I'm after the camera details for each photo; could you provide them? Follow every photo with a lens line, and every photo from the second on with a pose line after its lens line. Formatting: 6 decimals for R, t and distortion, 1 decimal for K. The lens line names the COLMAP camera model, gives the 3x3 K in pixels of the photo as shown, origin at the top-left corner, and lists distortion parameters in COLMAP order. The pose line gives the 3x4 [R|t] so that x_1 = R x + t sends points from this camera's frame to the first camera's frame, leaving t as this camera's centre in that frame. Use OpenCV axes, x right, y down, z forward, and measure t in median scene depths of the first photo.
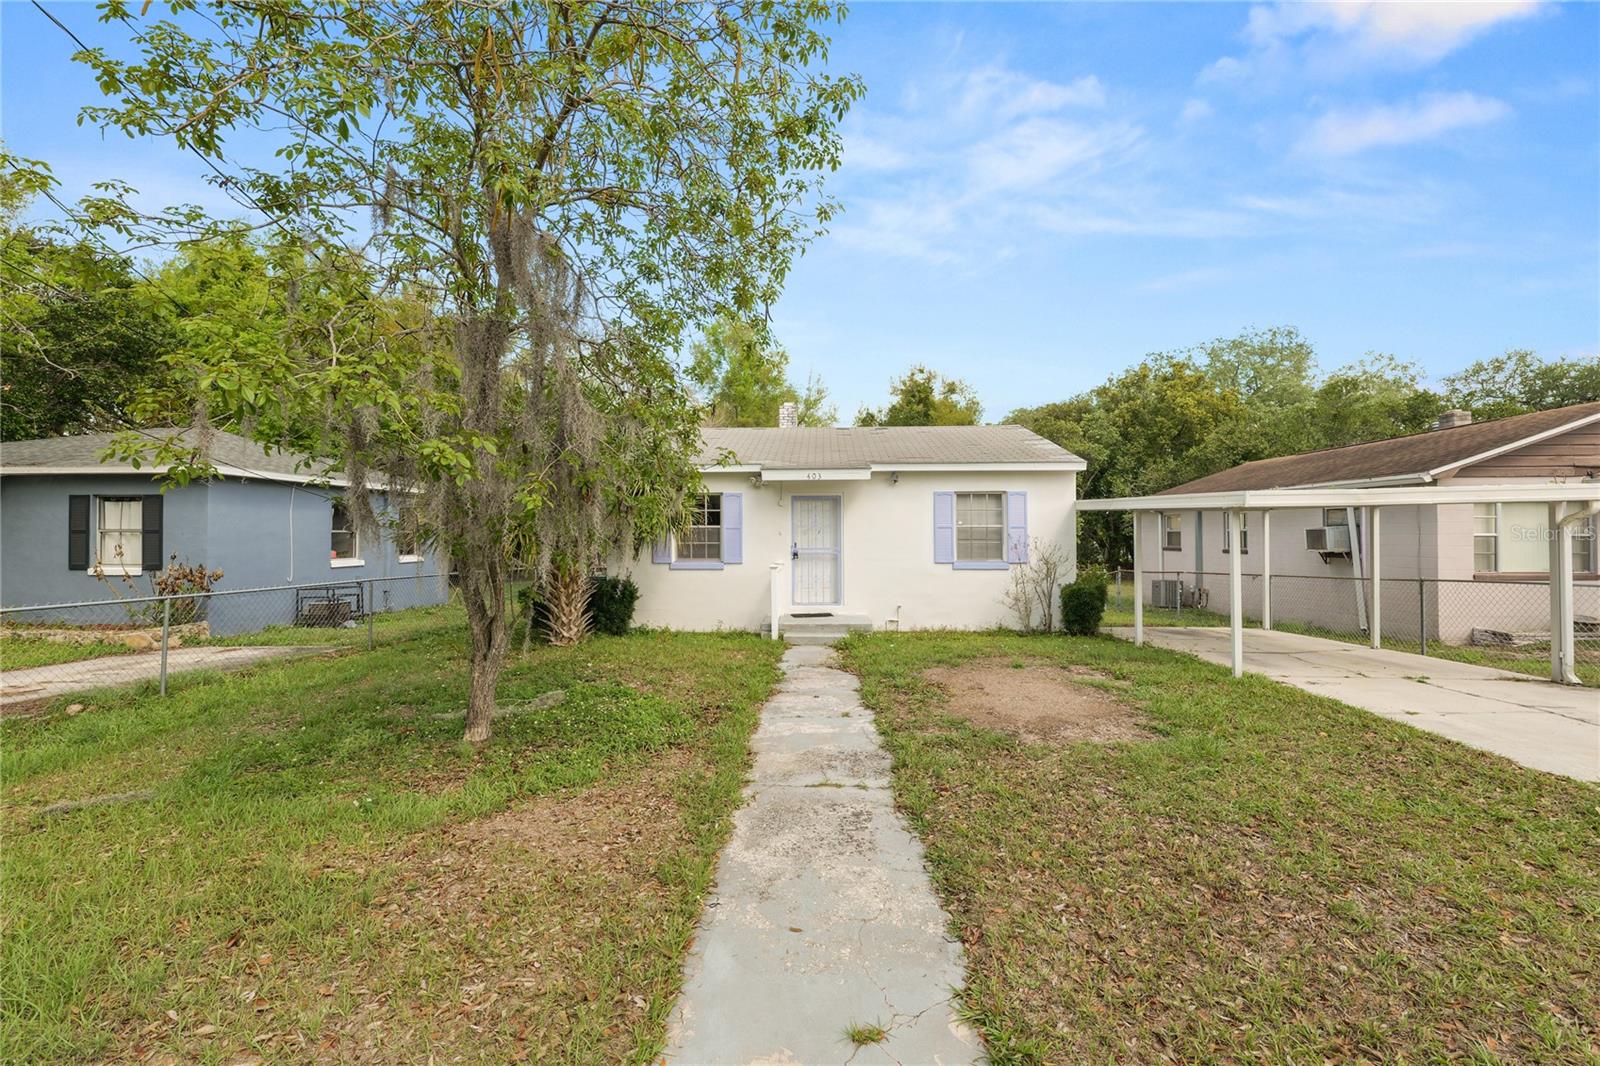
lens RADIAL K [[650.4, 0, 798.6], [0, 650.4, 532.5], [0, 0, 1]] dist [-0.011322, -0.000369]
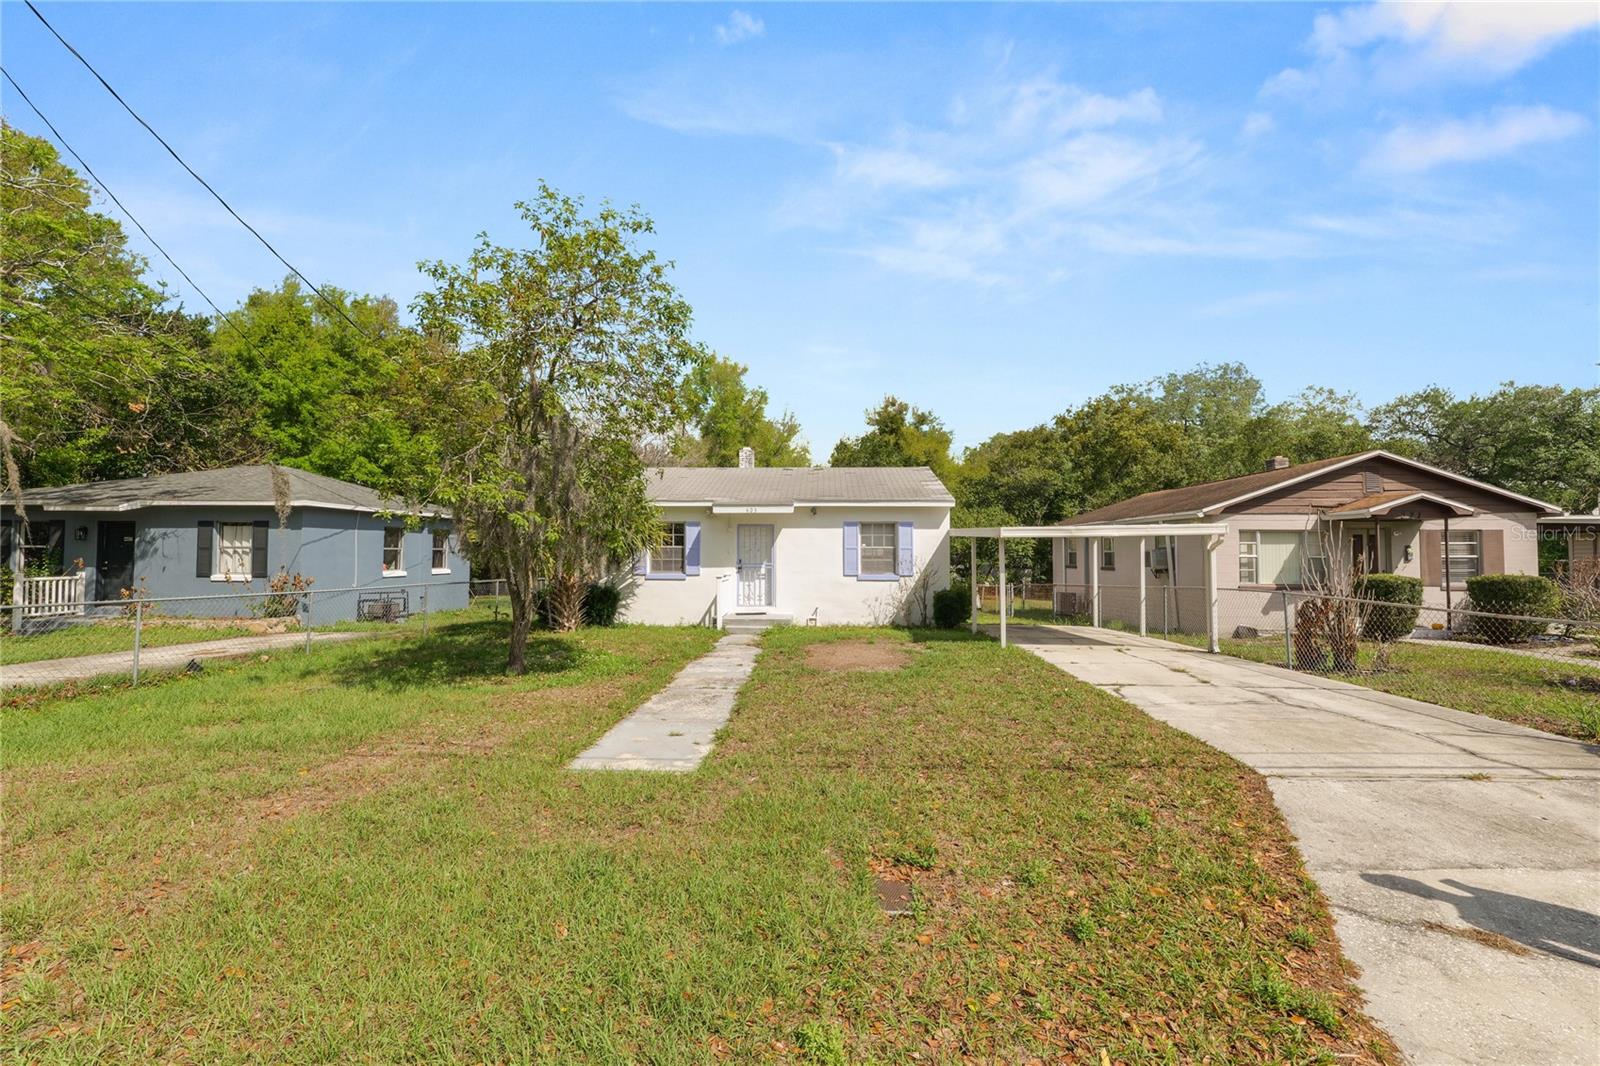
lens RADIAL K [[650.4, 0, 798.6], [0, 650.4, 532.5], [0, 0, 1]] dist [-0.011322, -0.000369]
pose [[0.999986, 0.005226, -0.000262, 0.116017], [-0.005231, 0.999622, -0.026980, -0.004154], [0.000120, 0.026981, 0.999636, -0.331767]]
